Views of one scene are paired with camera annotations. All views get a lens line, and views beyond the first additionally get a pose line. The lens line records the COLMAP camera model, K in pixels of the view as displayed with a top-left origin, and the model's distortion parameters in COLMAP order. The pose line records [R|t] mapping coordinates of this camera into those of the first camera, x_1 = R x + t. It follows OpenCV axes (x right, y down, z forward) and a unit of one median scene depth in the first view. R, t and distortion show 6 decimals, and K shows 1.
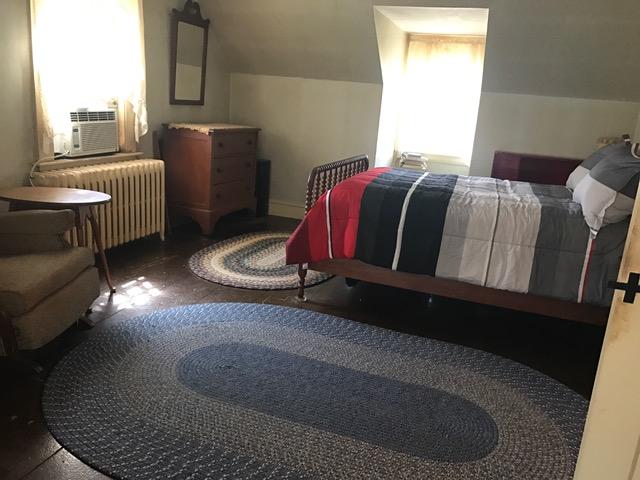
lens RADIAL K [[526.0, 0, 320.0], [0, 526.0, 240.0], [0, 0, 1]] dist [0.093419, -0.176048]
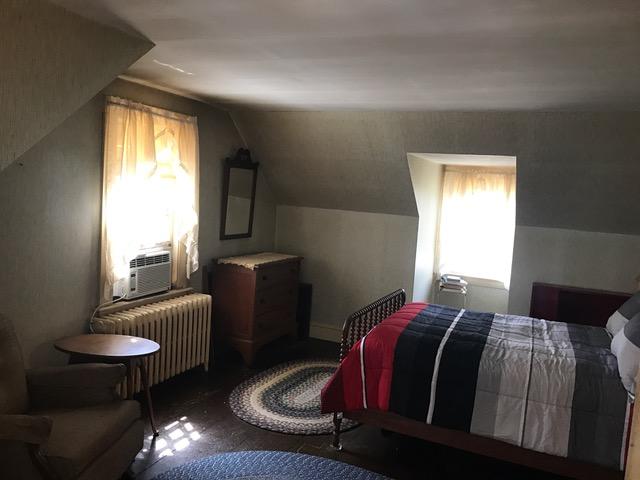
lens RADIAL K [[528.9, 0, 320.0], [0, 528.9, 240.0], [0, 0, 1]] dist [0.034926, 0.003131]
pose [[0.996026, -0.003096, -0.089007, 0.023032], [-0.011890, 0.985826, -0.167351, -0.099747], [0.088263, 0.167744, 0.981871, -0.057623]]
